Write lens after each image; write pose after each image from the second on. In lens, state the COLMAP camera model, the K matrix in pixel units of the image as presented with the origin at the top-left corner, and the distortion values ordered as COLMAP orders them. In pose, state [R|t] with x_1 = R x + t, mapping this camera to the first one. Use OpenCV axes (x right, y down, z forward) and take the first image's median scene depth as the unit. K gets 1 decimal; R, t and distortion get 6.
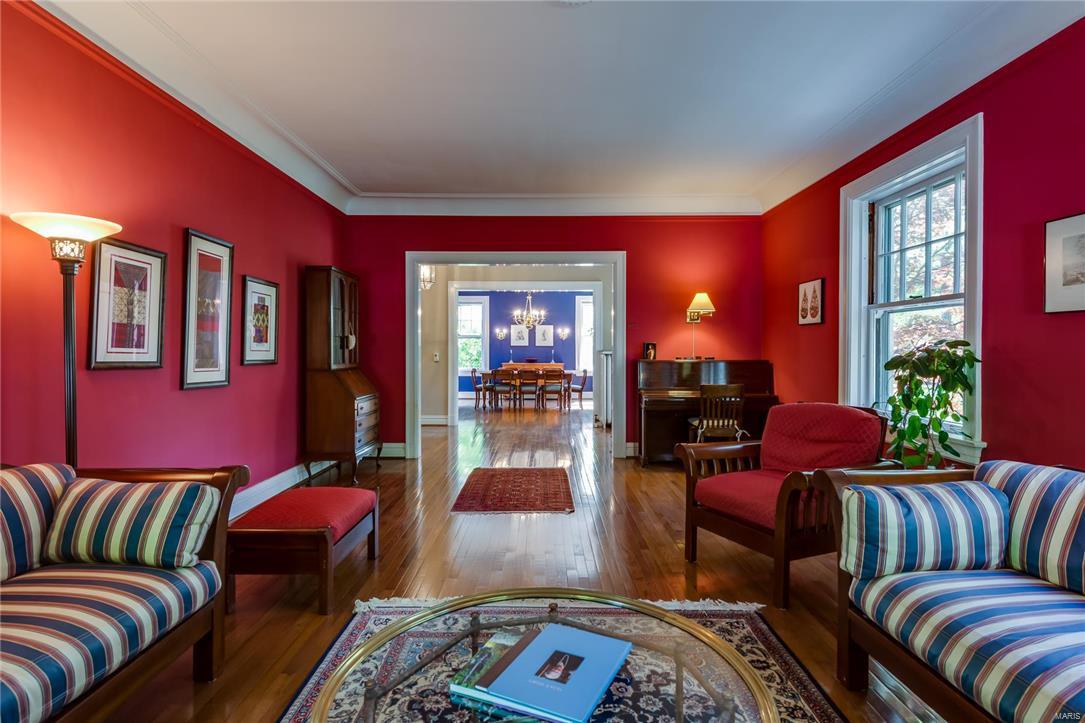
lens RADIAL K [[582.6, 0, 545.5], [0, 582.6, 358.2], [0, 0, 1]] dist [0.003500, 0.000941]
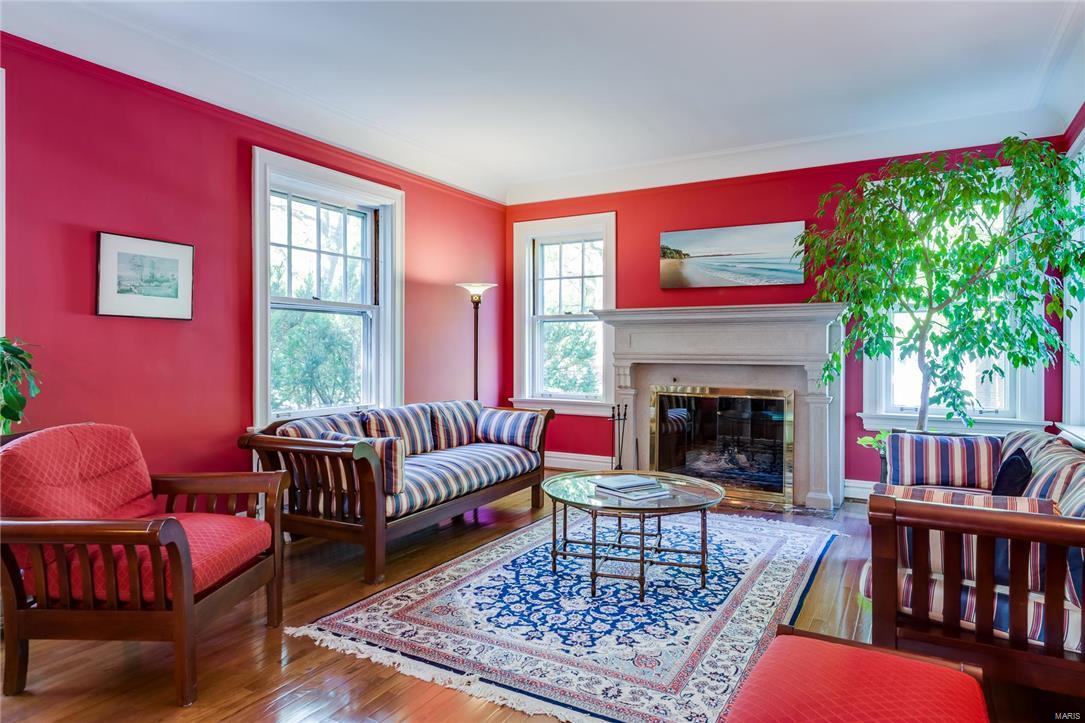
lens RADIAL K [[668.7, 0, 543.7], [0, 668.7, 355.8], [0, 0, 1]] dist [0.018187, -0.001078]
pose [[-0.877364, -0.005859, 0.479790, -0.336331], [0.000862, 0.999905, 0.013786, -0.011726], [-0.479825, 0.012509, -0.877275, 1.197238]]
